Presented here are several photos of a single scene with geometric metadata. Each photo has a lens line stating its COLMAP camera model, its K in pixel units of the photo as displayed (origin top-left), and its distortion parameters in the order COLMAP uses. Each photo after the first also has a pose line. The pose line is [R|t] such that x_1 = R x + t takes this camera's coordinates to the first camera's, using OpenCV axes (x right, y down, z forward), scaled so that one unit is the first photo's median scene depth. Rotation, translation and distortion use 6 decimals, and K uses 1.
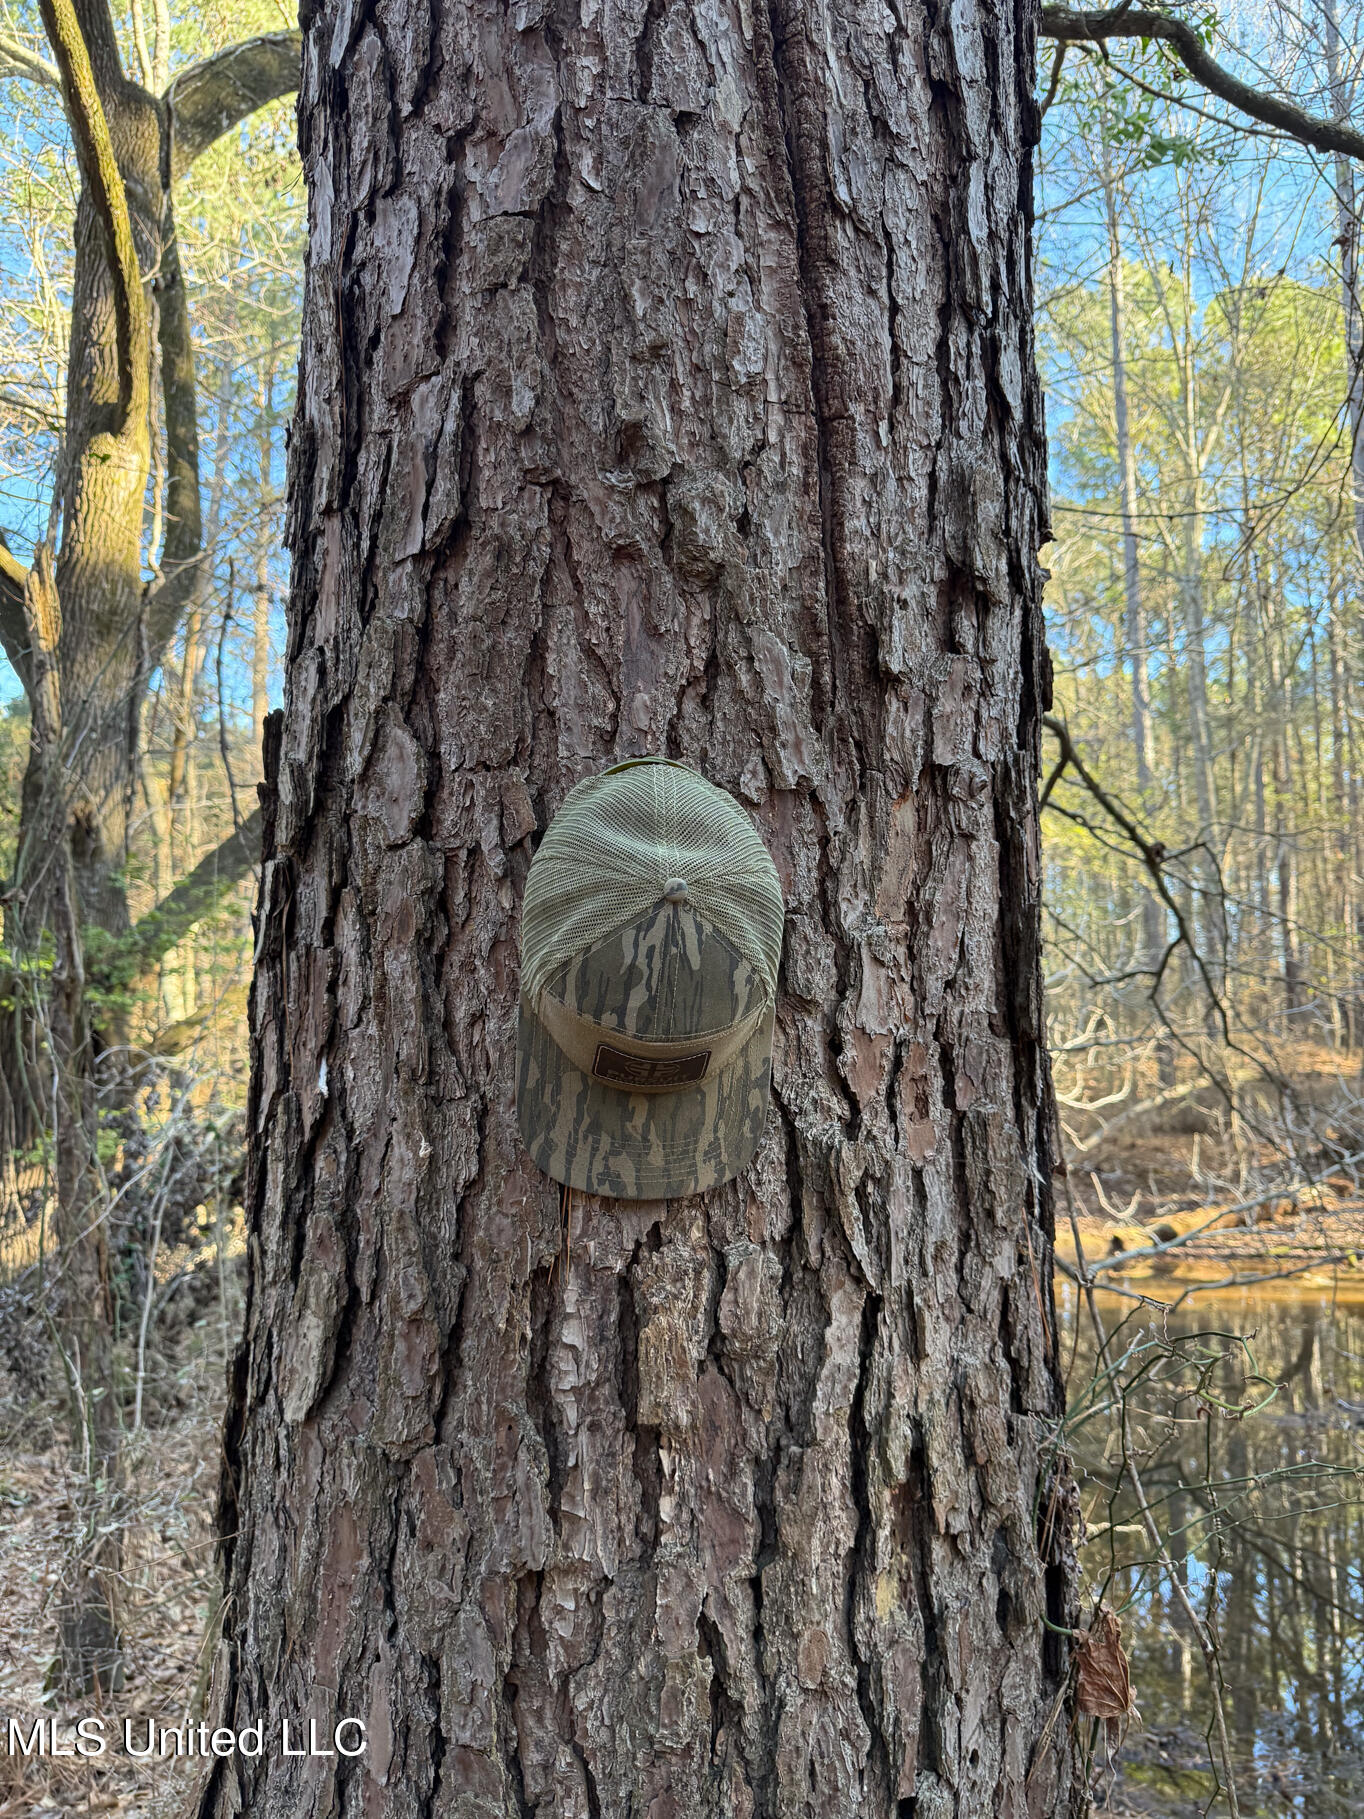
lens RADIAL K [[1296.7, 0, 682.0], [0, 1296.7, 909.5], [0, 0, 1]] dist [0.179989, -0.366665]
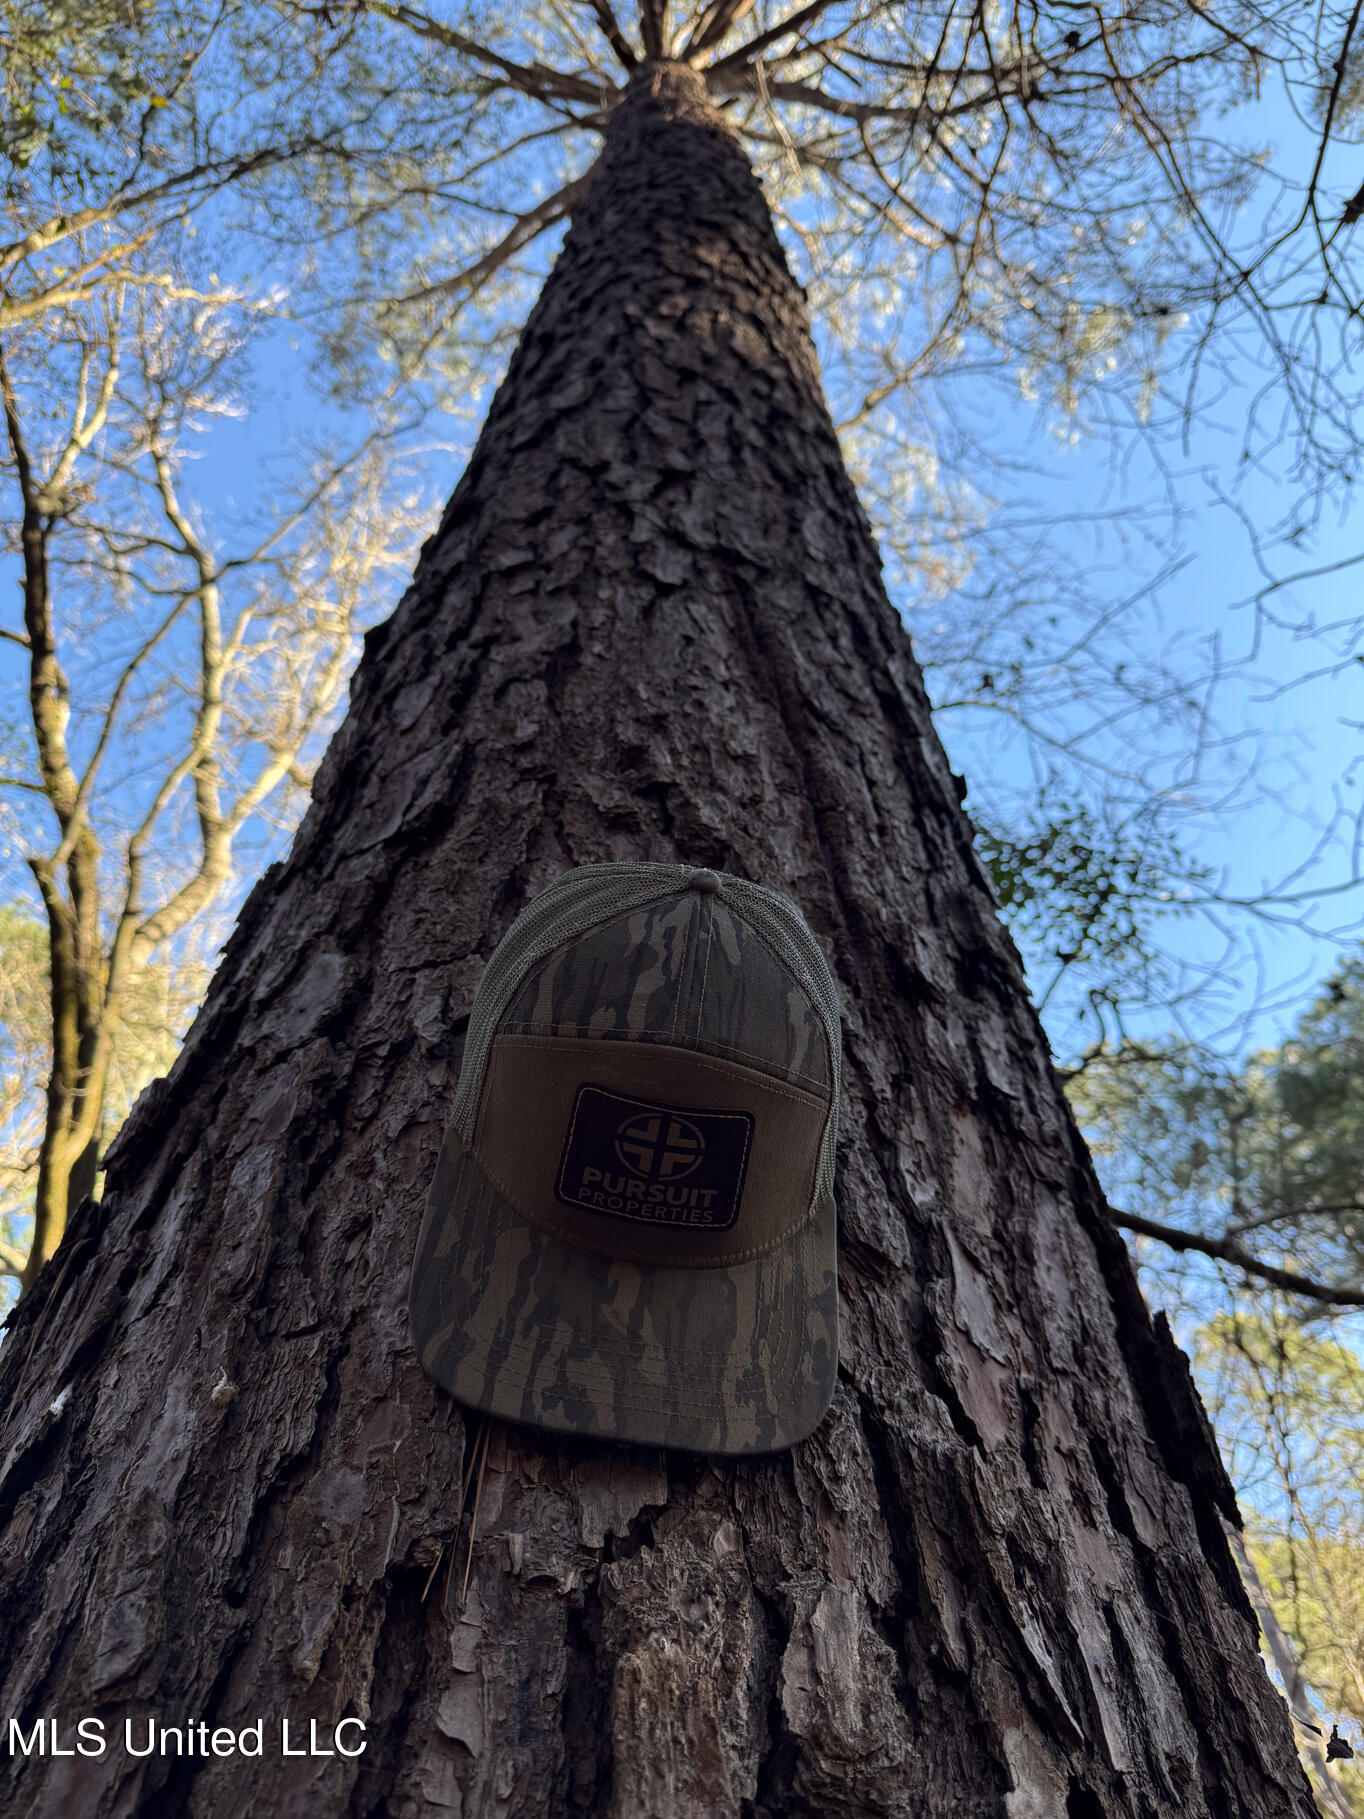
lens RADIAL K [[1296.7, 0, 682.0], [0, 1296.7, 909.5], [0, 0, 1]] dist [0.179989, -0.366665]
pose [[0.996434, 0.064120, 0.054852, -0.048603], [0.002841, 0.624191, -0.781266, 0.487022], [-0.084333, 0.778636, 0.621783, 0.482931]]
